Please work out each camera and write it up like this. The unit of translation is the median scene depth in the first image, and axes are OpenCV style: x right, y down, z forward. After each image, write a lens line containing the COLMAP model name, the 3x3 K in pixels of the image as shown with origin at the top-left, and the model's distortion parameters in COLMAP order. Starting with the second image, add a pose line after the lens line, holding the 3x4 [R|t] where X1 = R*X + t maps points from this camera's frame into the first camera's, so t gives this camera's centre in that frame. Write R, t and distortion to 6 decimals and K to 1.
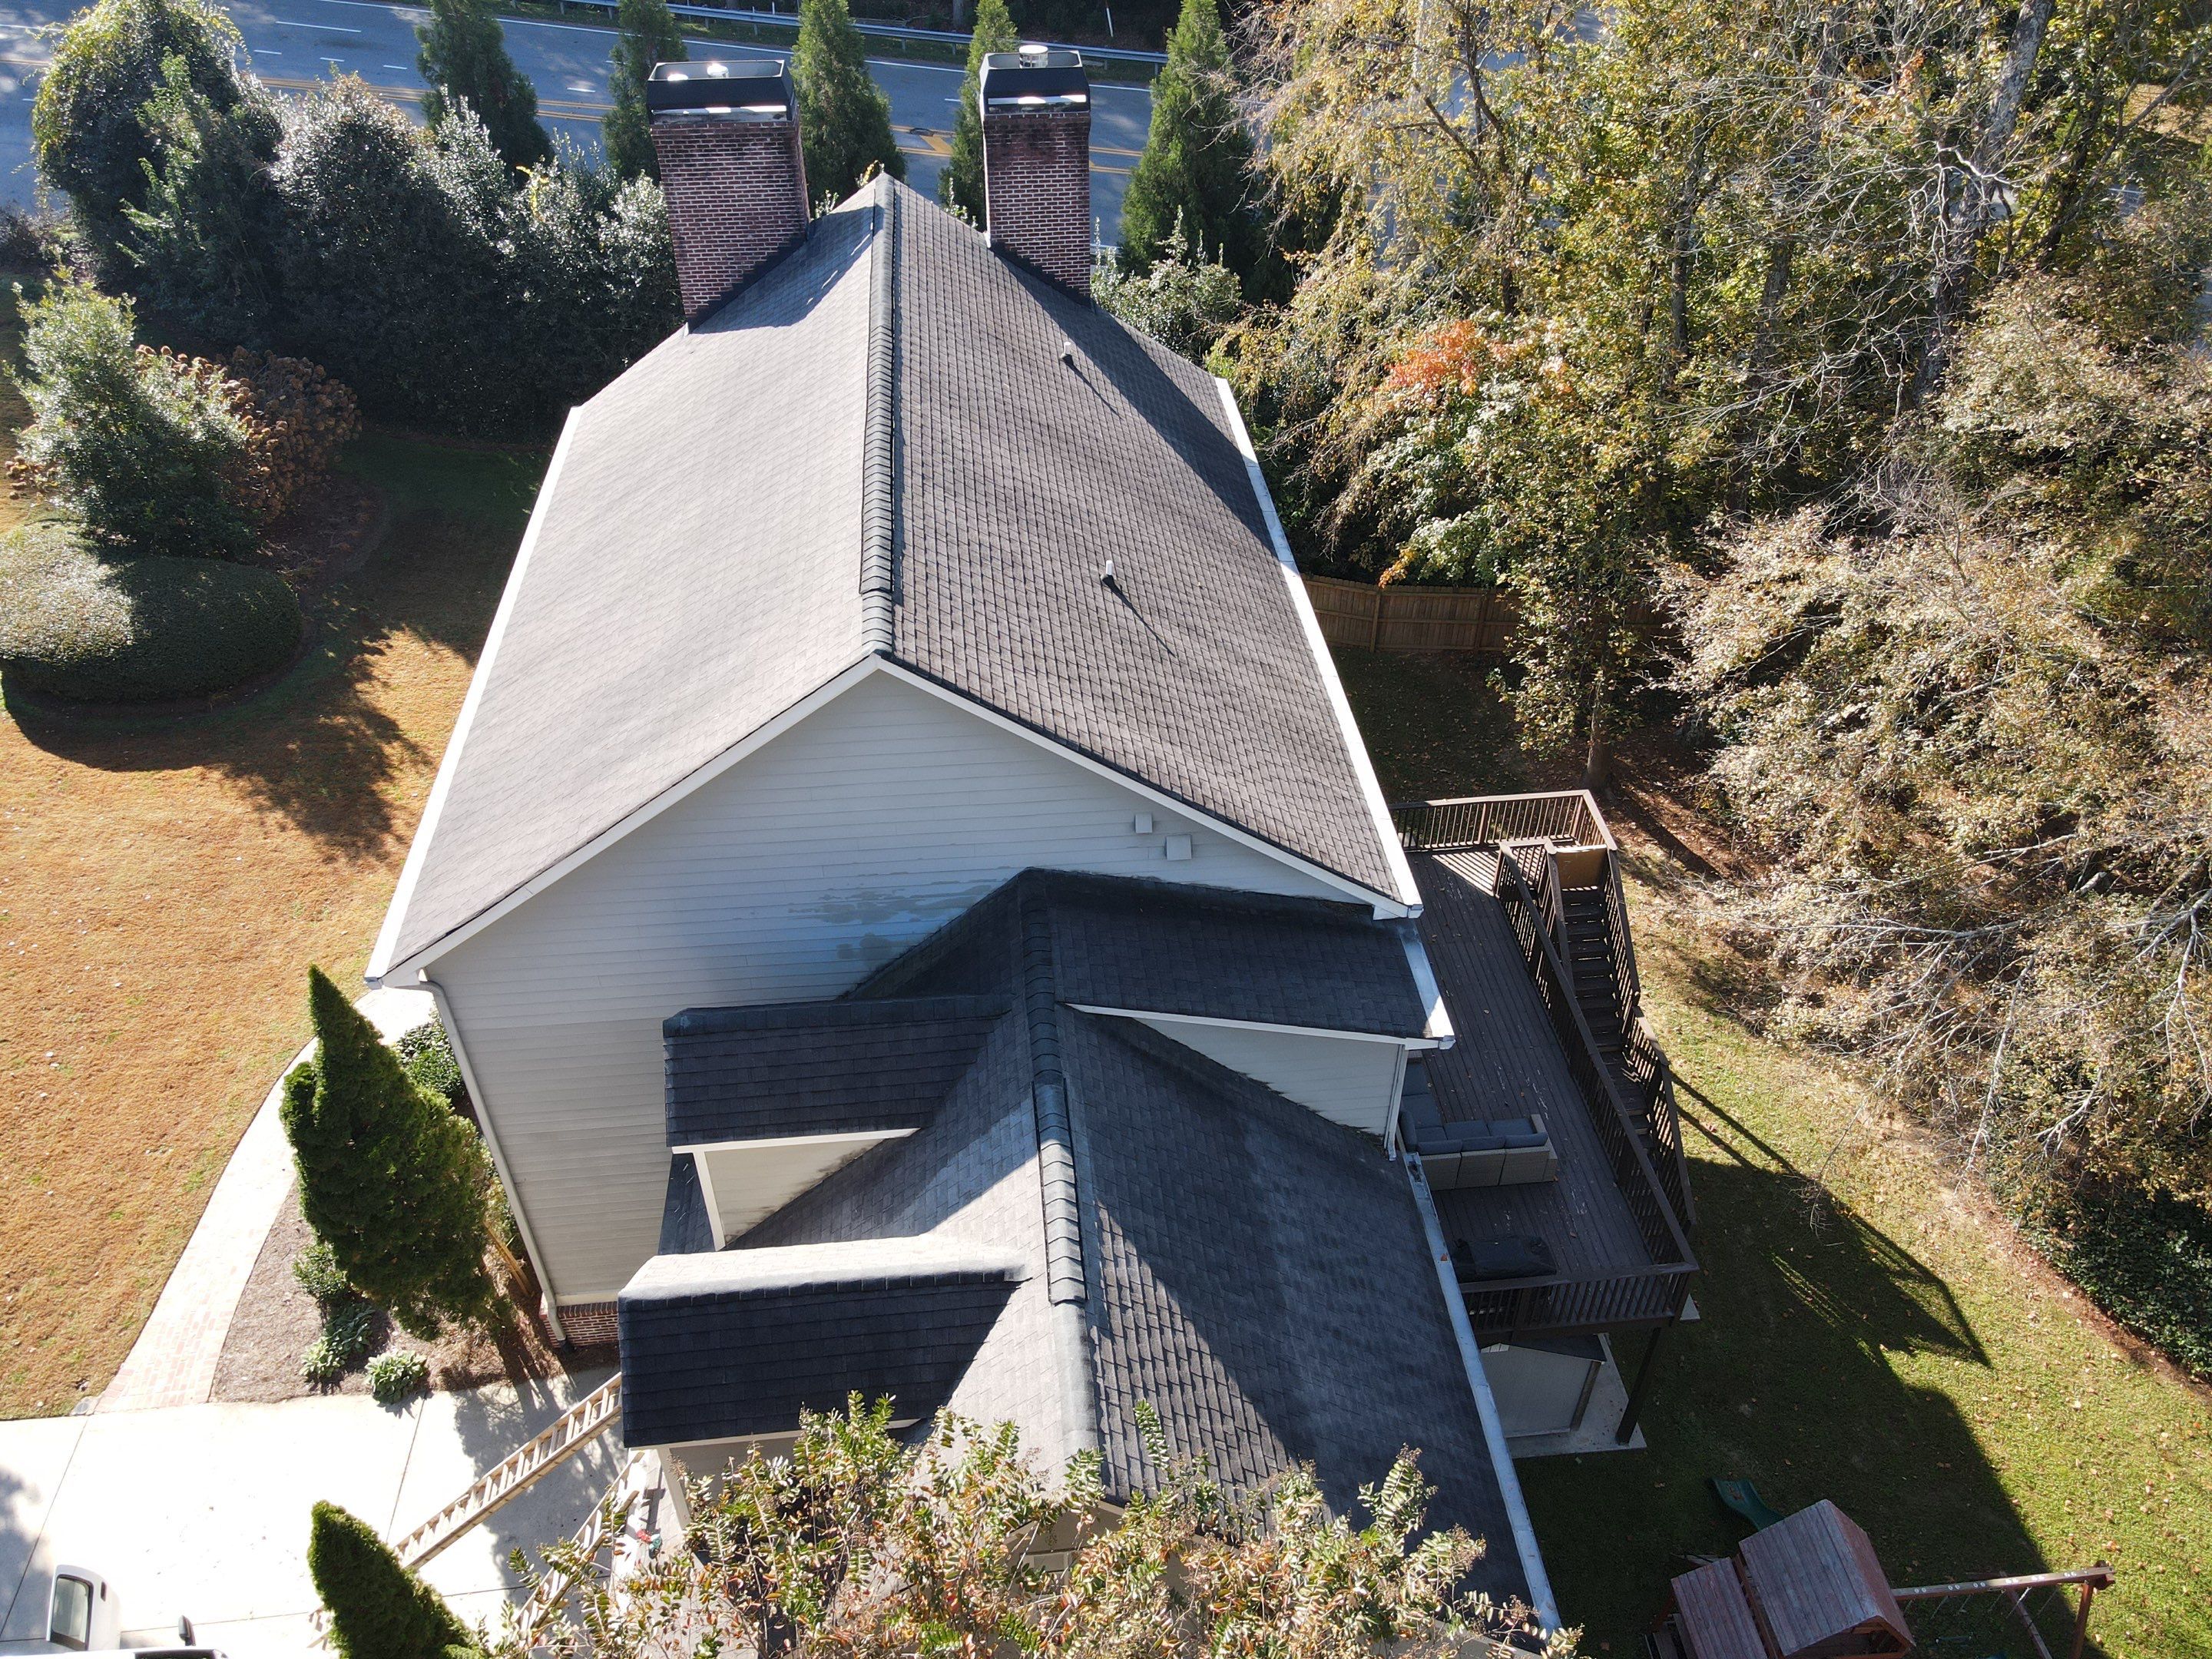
lens RADIAL K [[1622.1, 0, 1096.4], [0, 1622.1, 834.0], [0, 0, 1]] dist [0.006141, 0.004067]
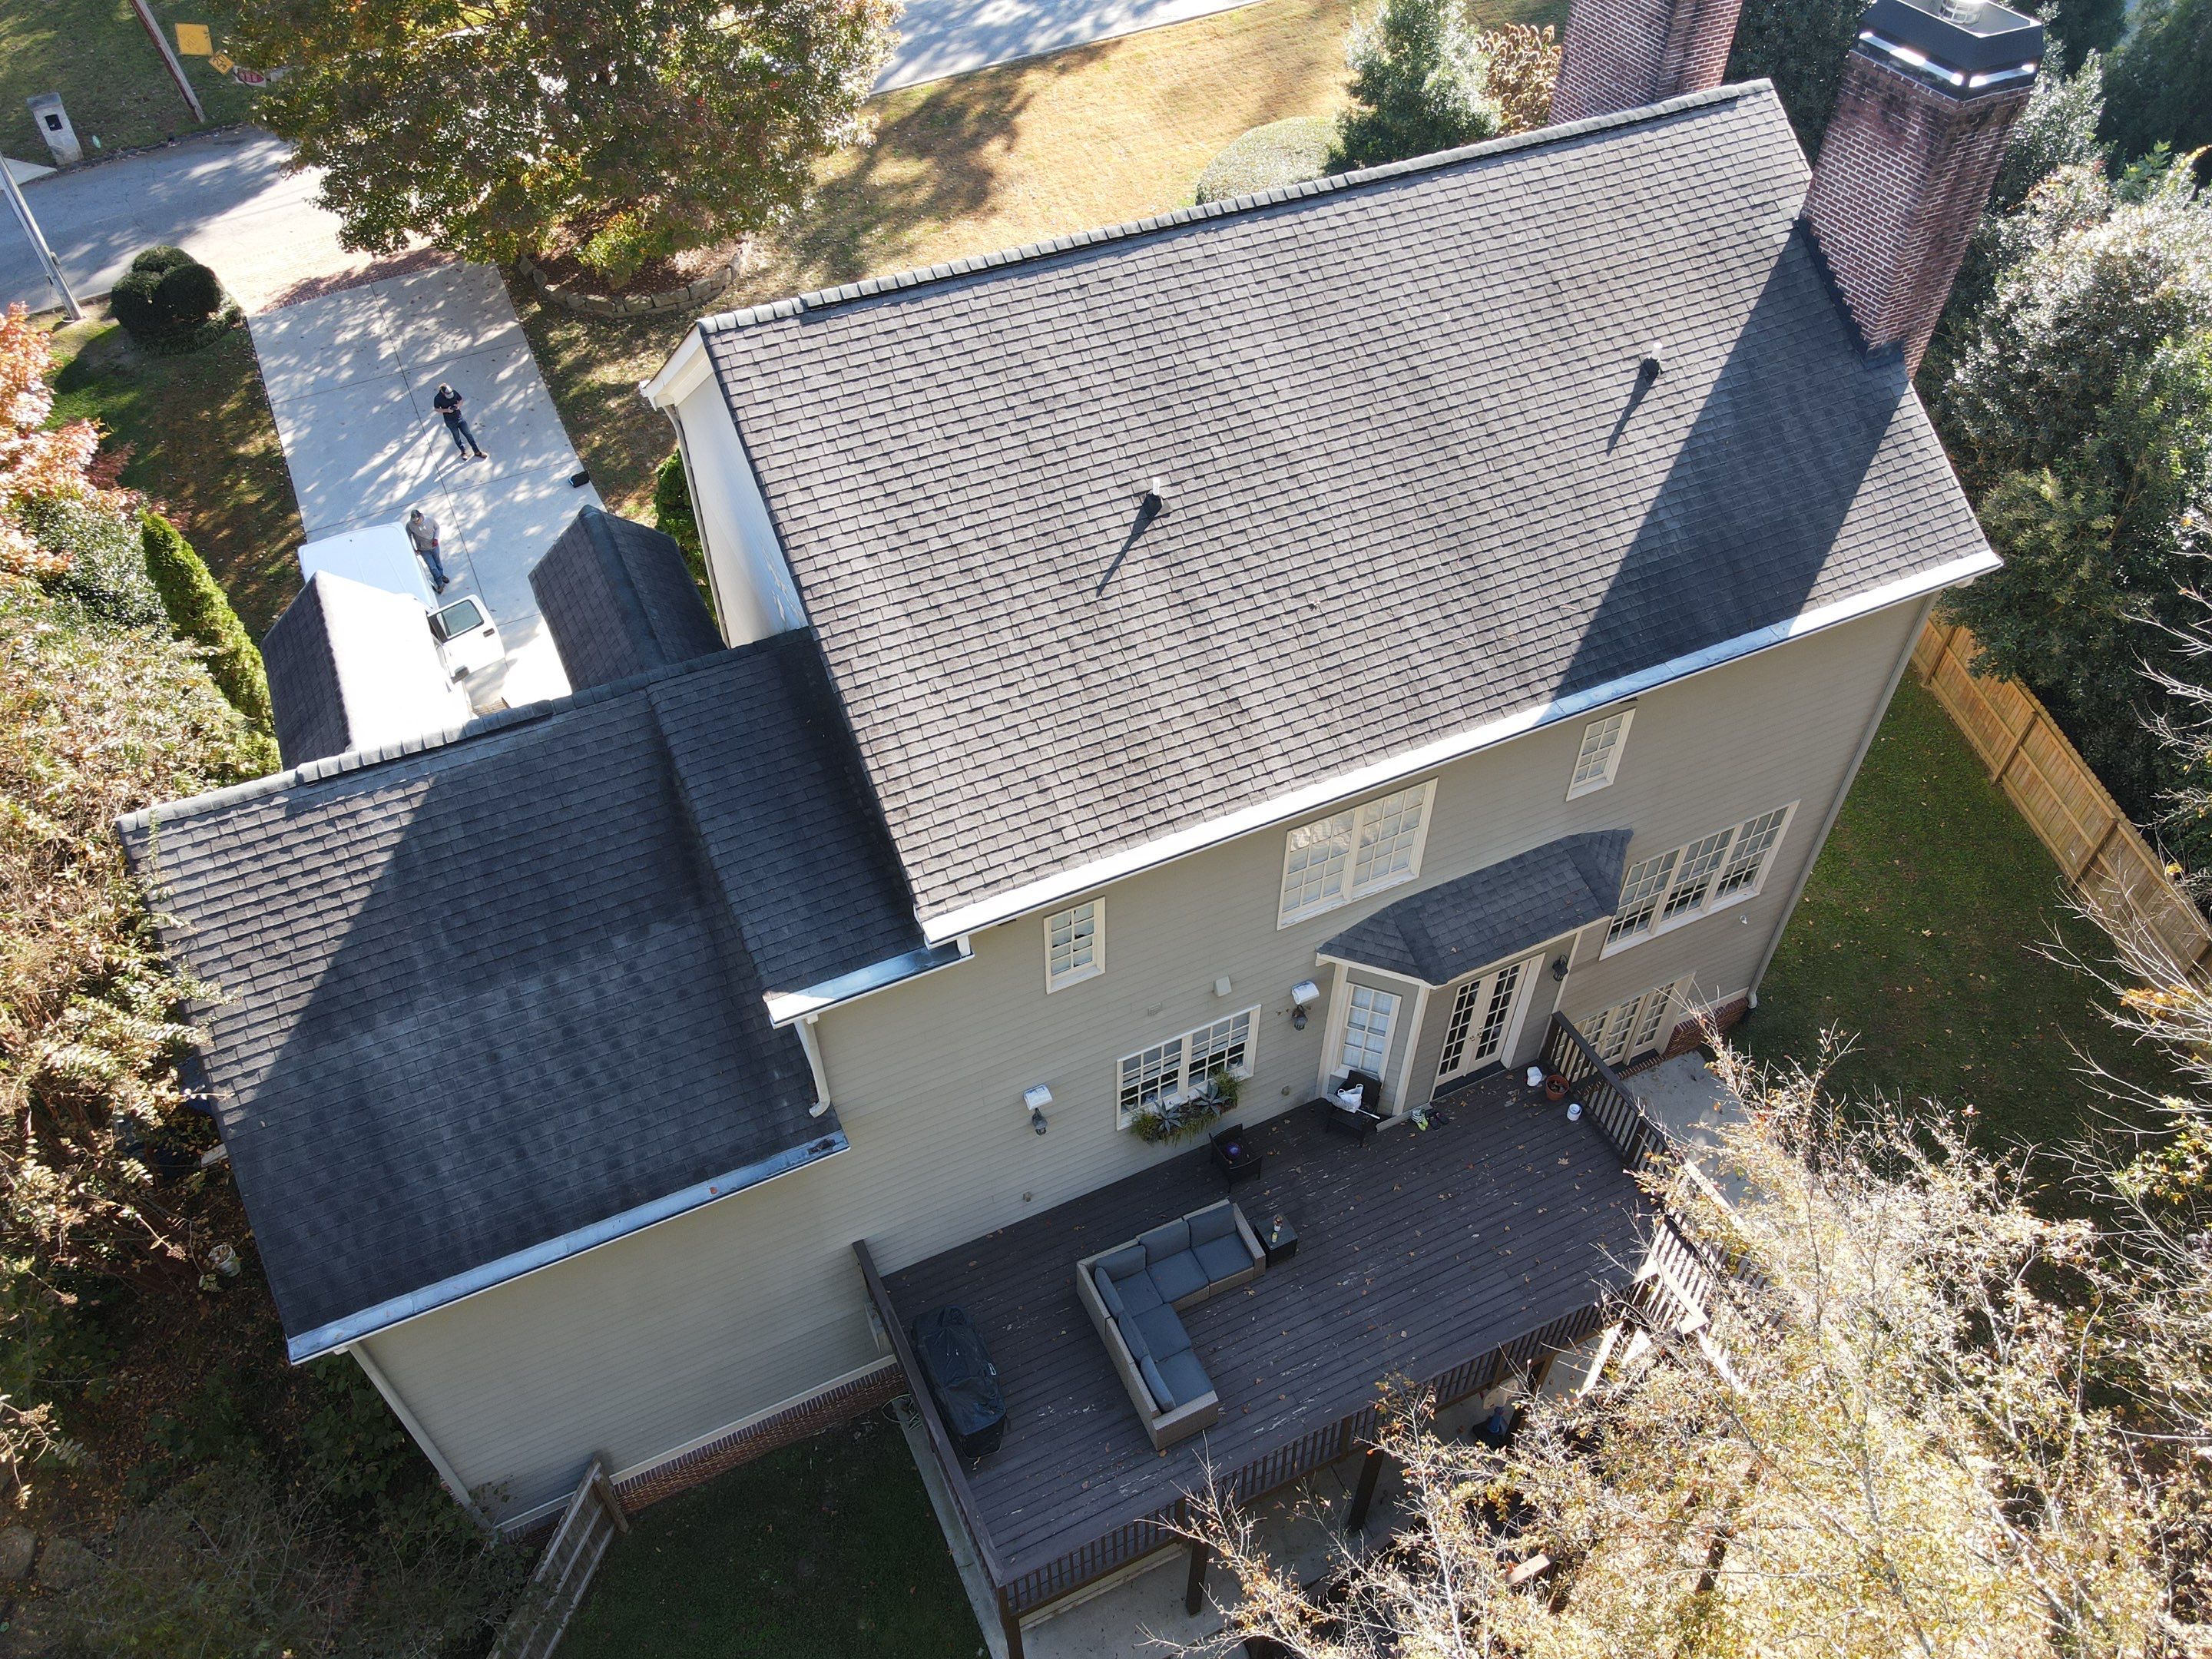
lens RADIAL K [[1622.1, 0, 1096.4], [0, 1622.1, 834.0], [0, 0, 1]] dist [0.006141, 0.004067]
pose [[0.339652, 0.679354, -0.650472, 0.860344], [-0.592628, 0.691612, 0.412873, -0.463253], [0.730362, 0.245255, 0.637512, 0.551996]]
